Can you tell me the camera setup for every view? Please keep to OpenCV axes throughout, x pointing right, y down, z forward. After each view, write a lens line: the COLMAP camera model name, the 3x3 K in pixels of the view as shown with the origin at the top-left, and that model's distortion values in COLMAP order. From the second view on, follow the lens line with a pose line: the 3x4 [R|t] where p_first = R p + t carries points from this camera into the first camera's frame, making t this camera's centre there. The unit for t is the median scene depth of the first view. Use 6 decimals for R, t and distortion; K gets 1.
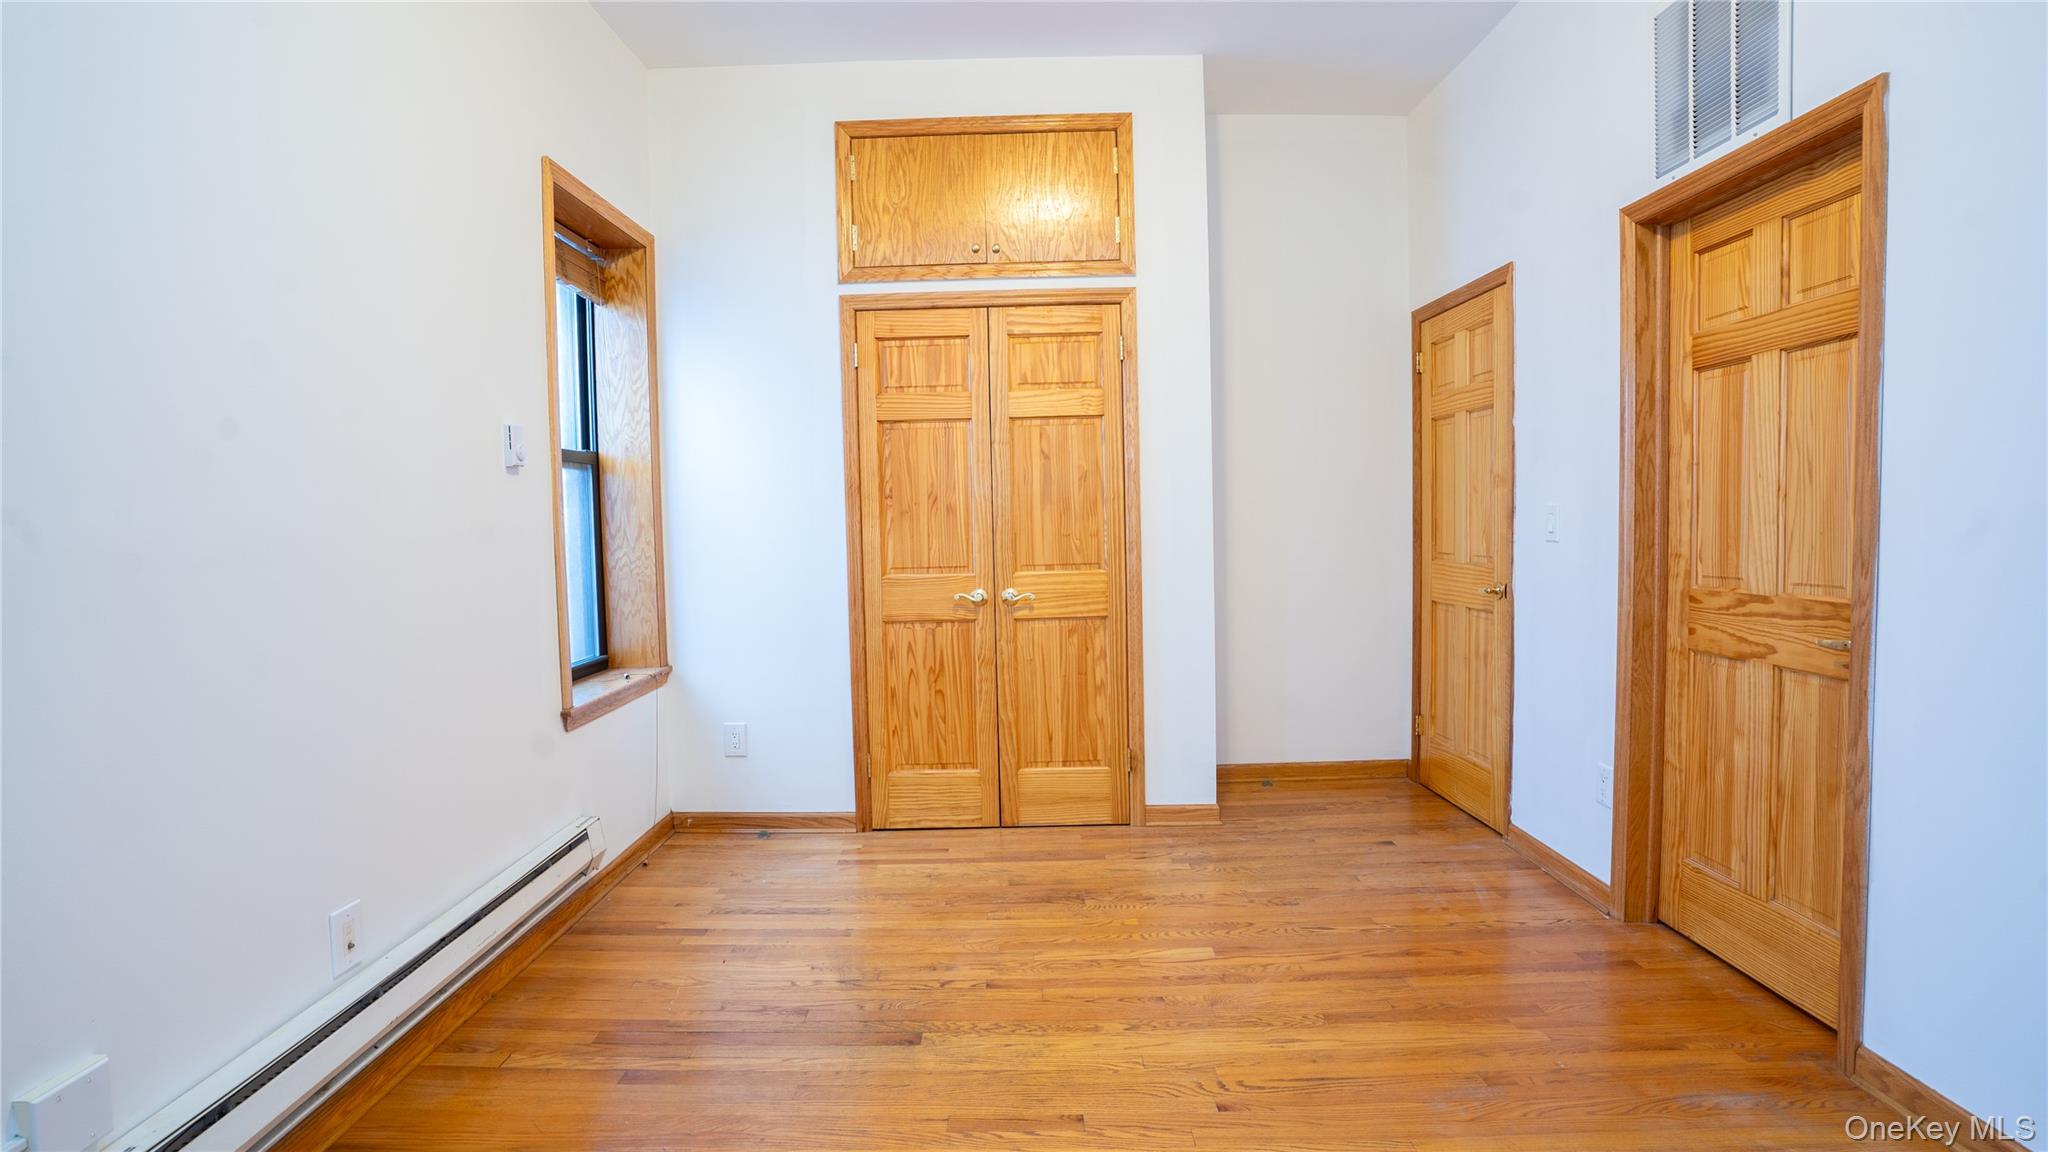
lens RADIAL K [[1004.0, 0, 1010.0], [0, 1004.0, 576.0], [0, 0, 1]] dist [-0.088539, 0.041823]
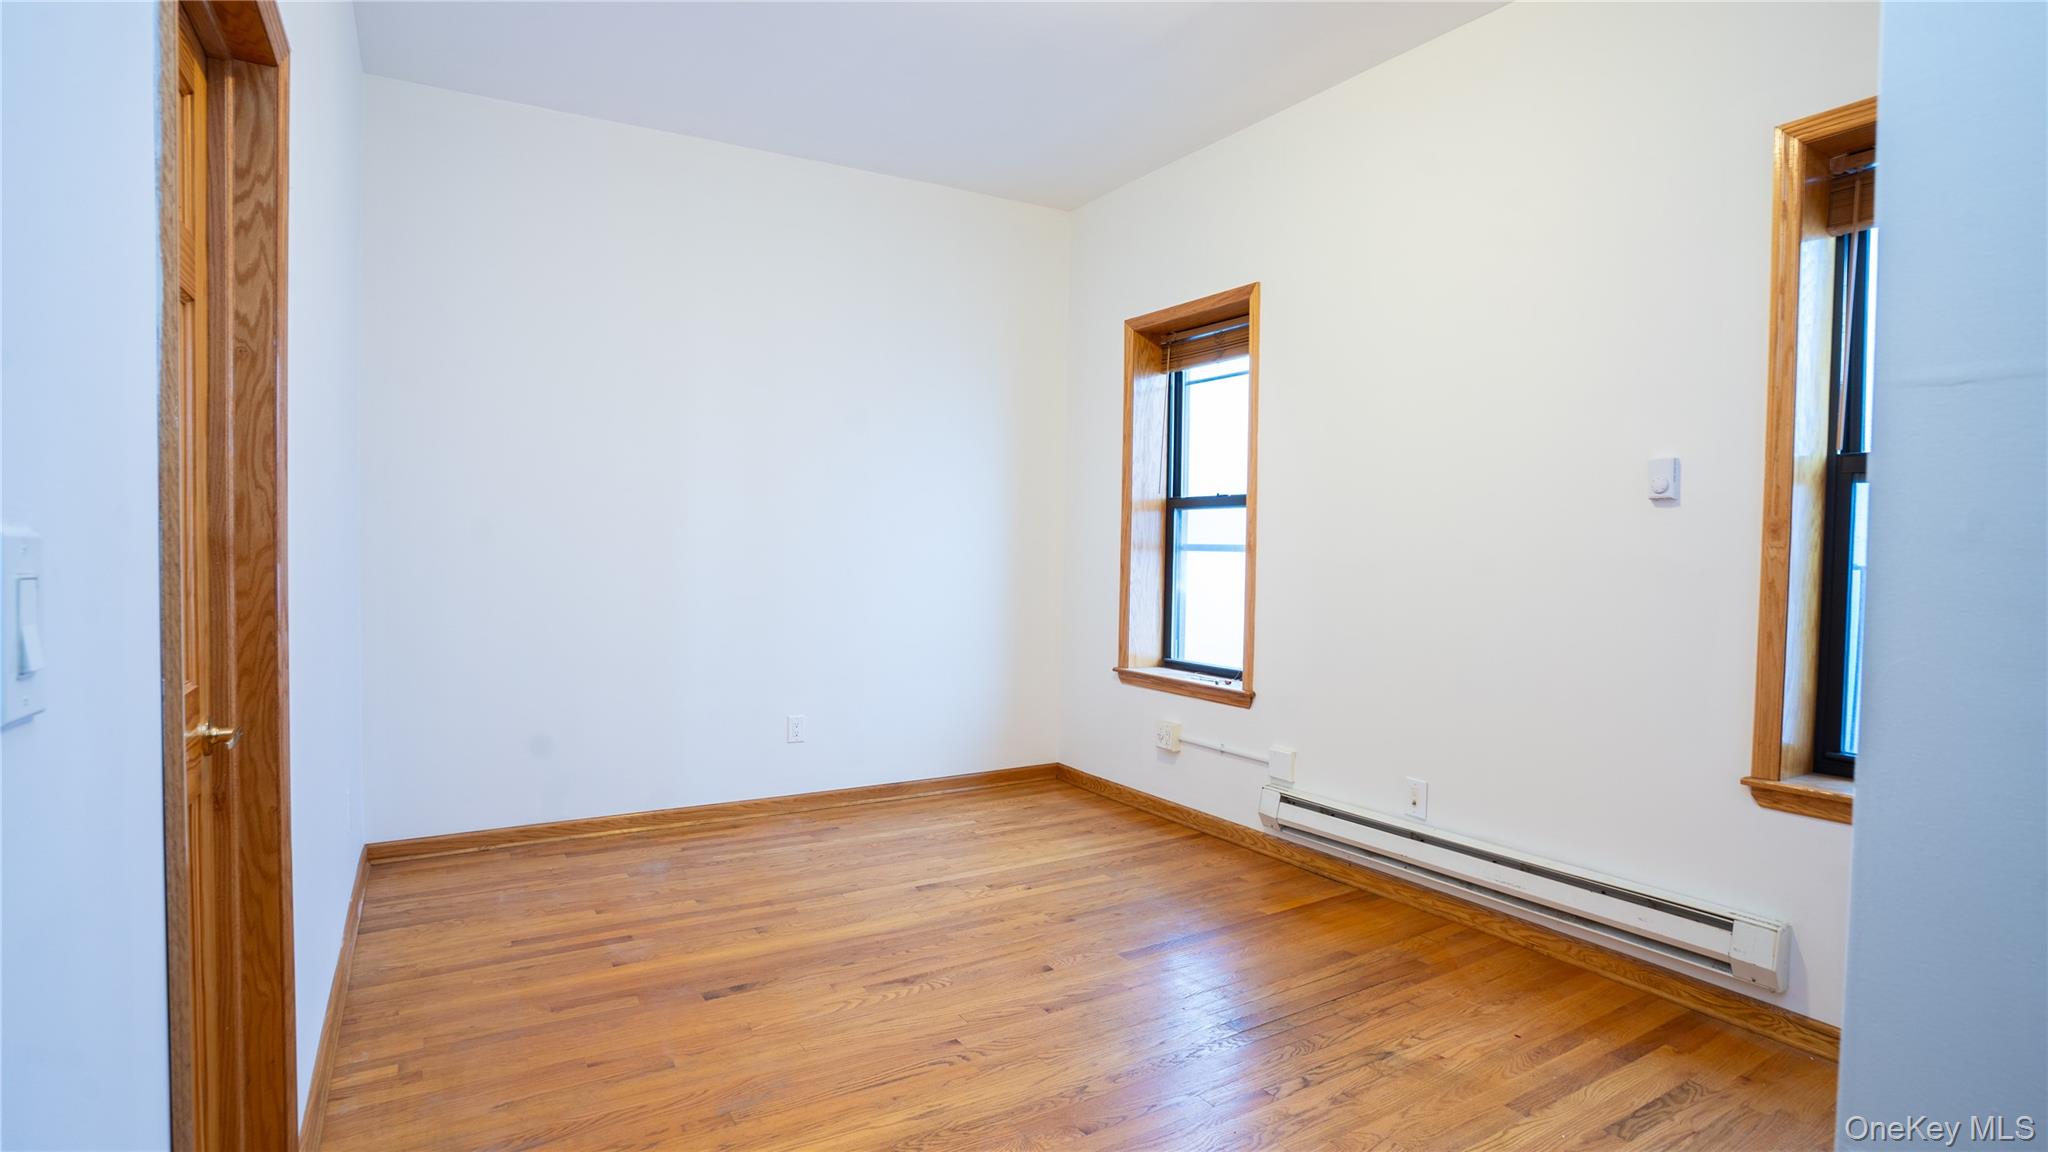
lens RADIAL K [[1003.6, 0, 1012.0], [0, 1003.6, 577.4], [0, 0, 1]] dist [-0.081283, 0.035896]
pose [[-0.853188, 0.024648, -0.521021, 0.412576], [-0.026270, 0.995585, 0.090116, -0.073685], [0.520942, 0.090573, -0.848773, 1.072182]]
